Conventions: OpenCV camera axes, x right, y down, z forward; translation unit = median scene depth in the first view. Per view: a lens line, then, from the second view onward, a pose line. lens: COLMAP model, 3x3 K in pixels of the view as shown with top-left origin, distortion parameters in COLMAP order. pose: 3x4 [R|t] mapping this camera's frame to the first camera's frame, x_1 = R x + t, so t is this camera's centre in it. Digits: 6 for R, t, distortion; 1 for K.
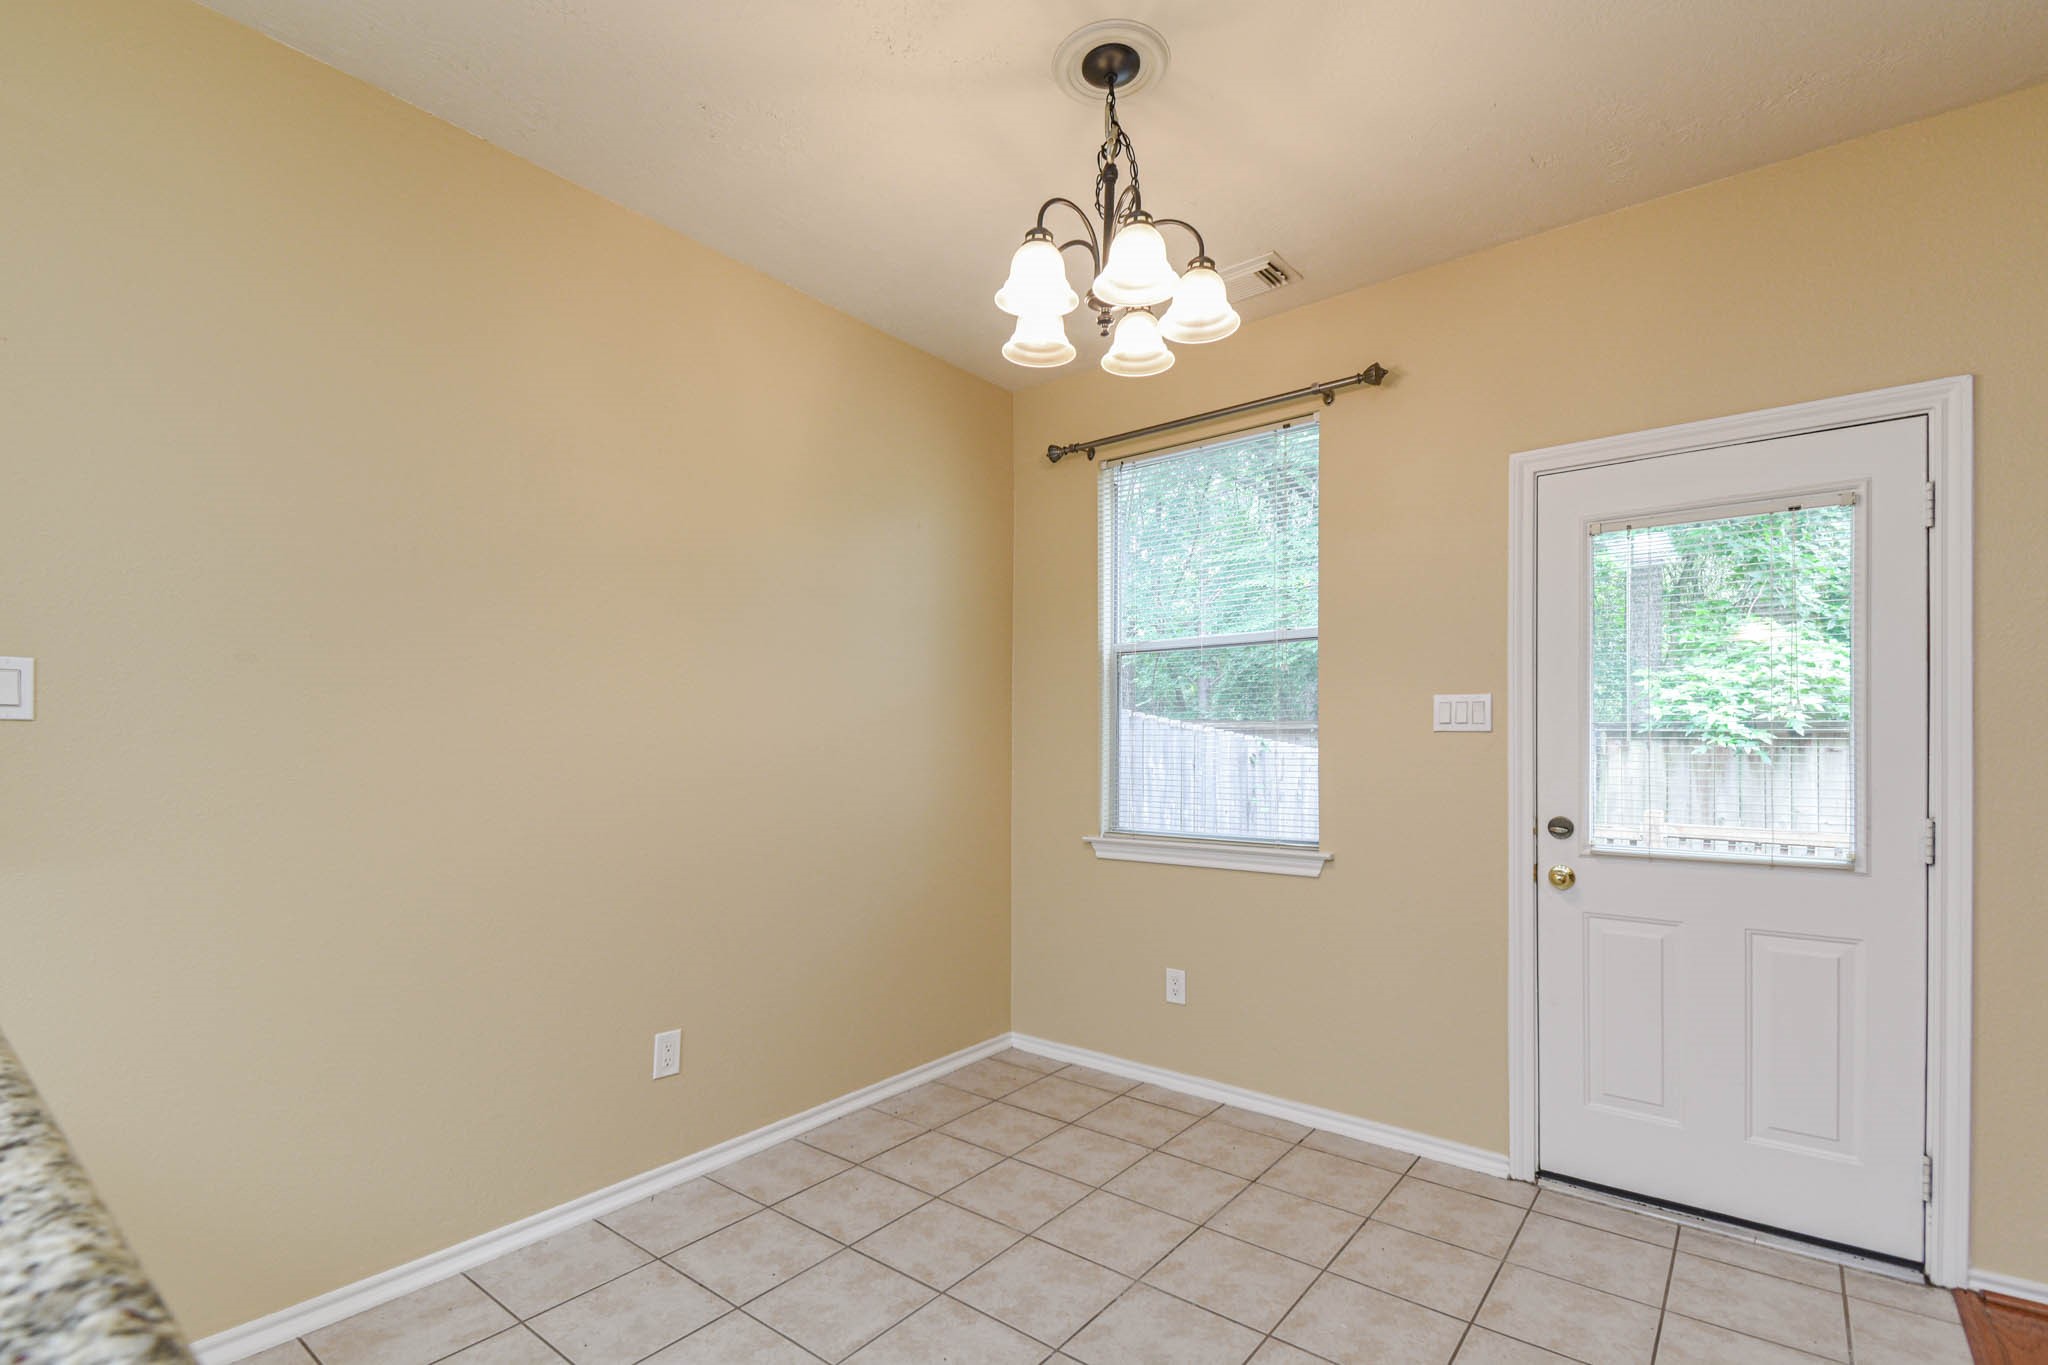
lens RADIAL K [[934.1, 0, 1011.5], [0, 934.1, 736.7], [0, 0, 1]] dist [0.041349, -0.026361]
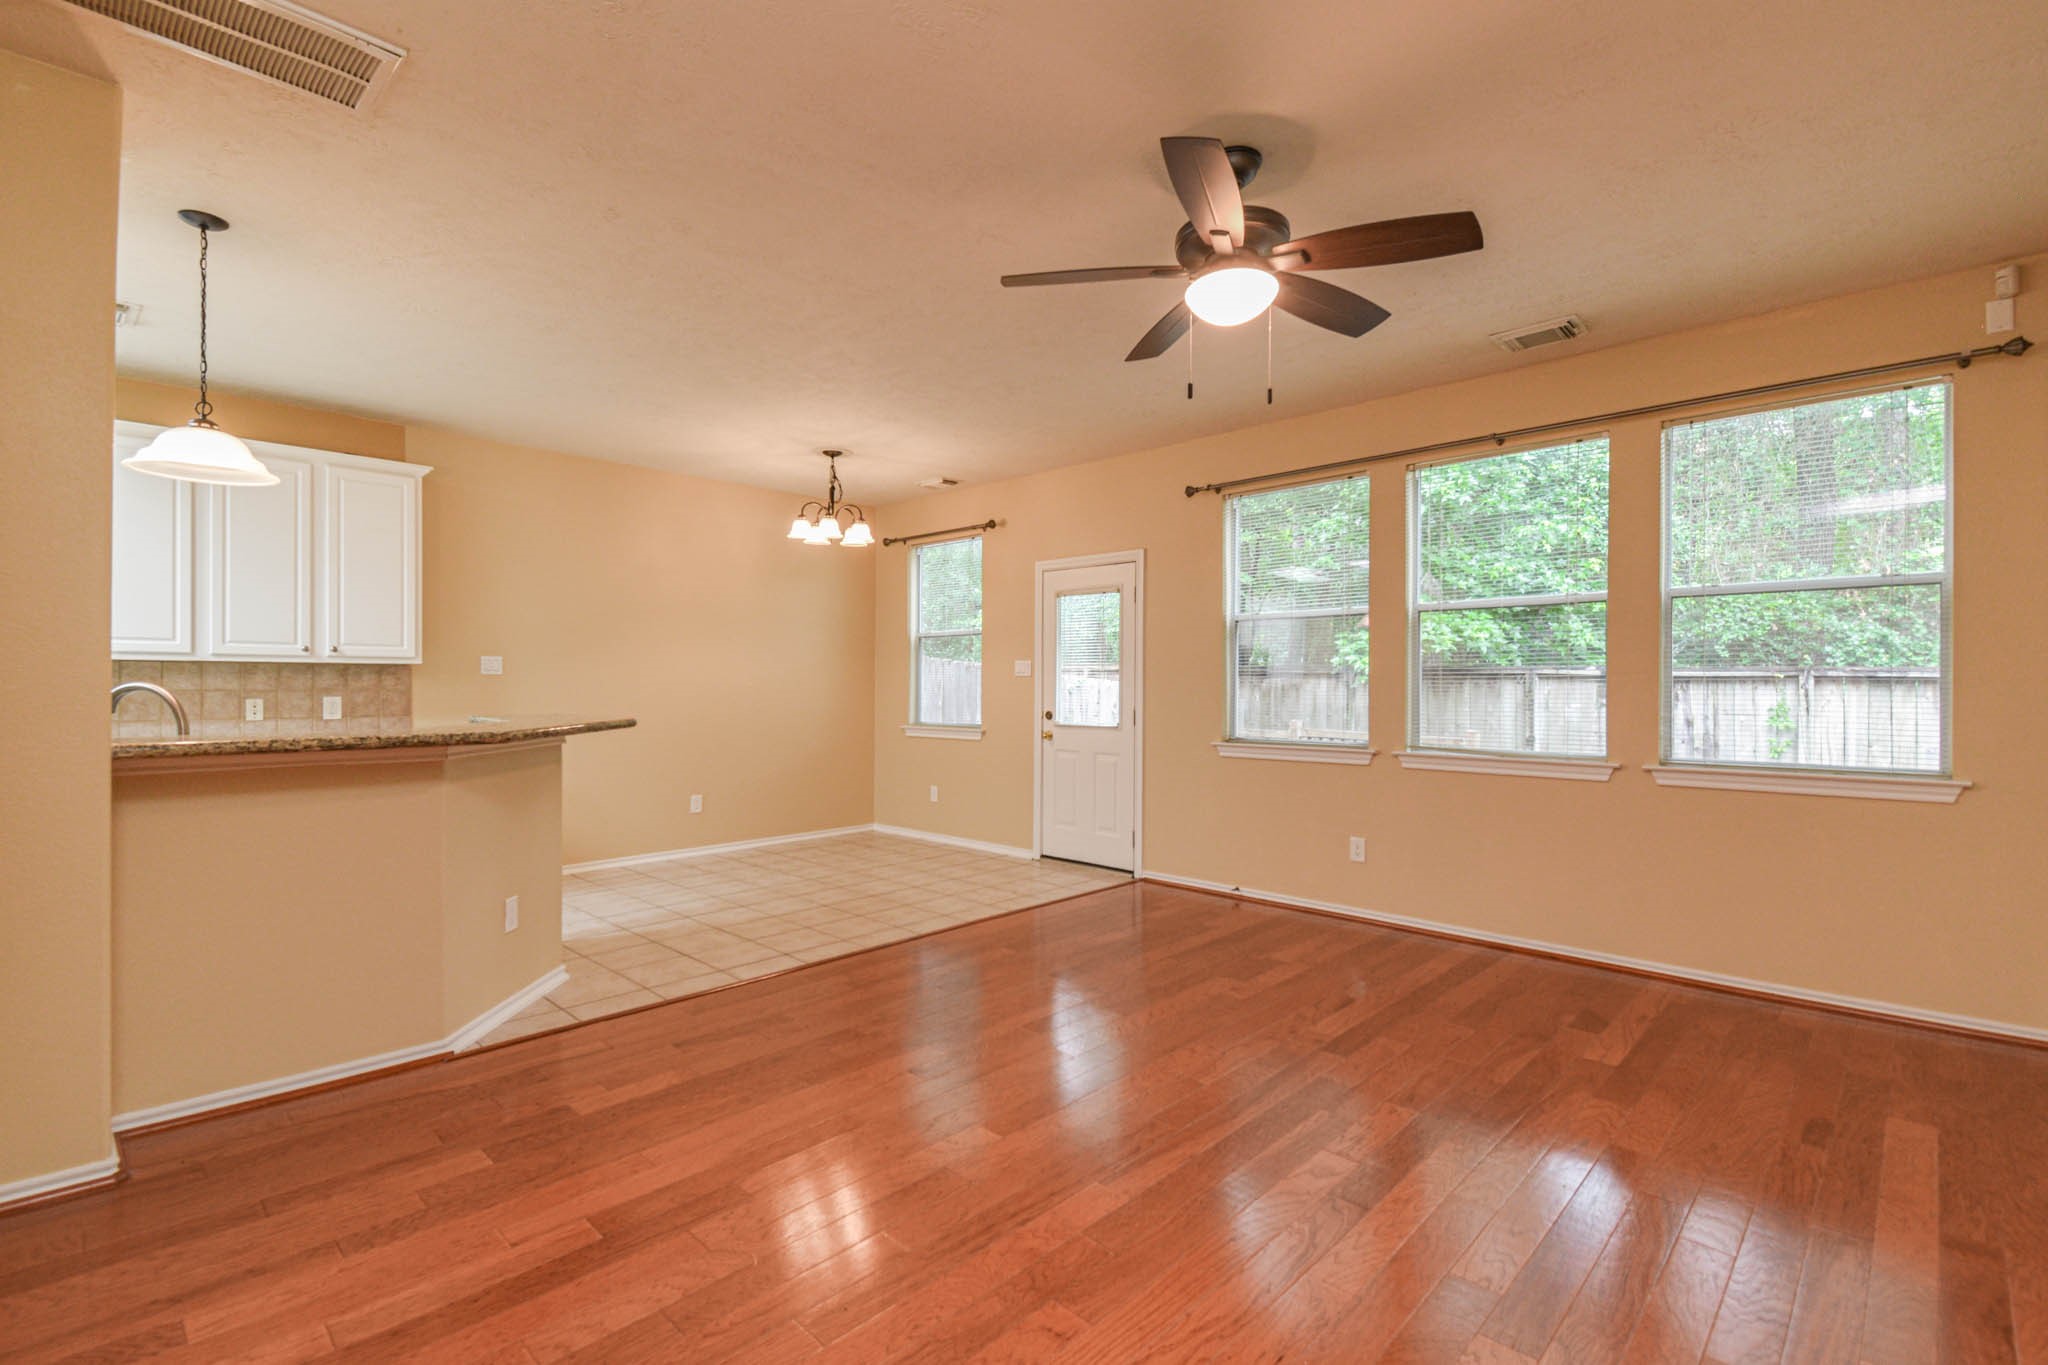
lens RADIAL K [[910.8, 0, 1024.0], [0, 910.8, 682.5], [0, 0, 1]] dist [0.029286, -0.014814]
pose [[0.995759, 0.001037, -0.091996, 0.717643], [-0.000337, 0.999971, 0.007622, -0.007706], [0.092001, -0.007559, 0.995730, -1.334312]]
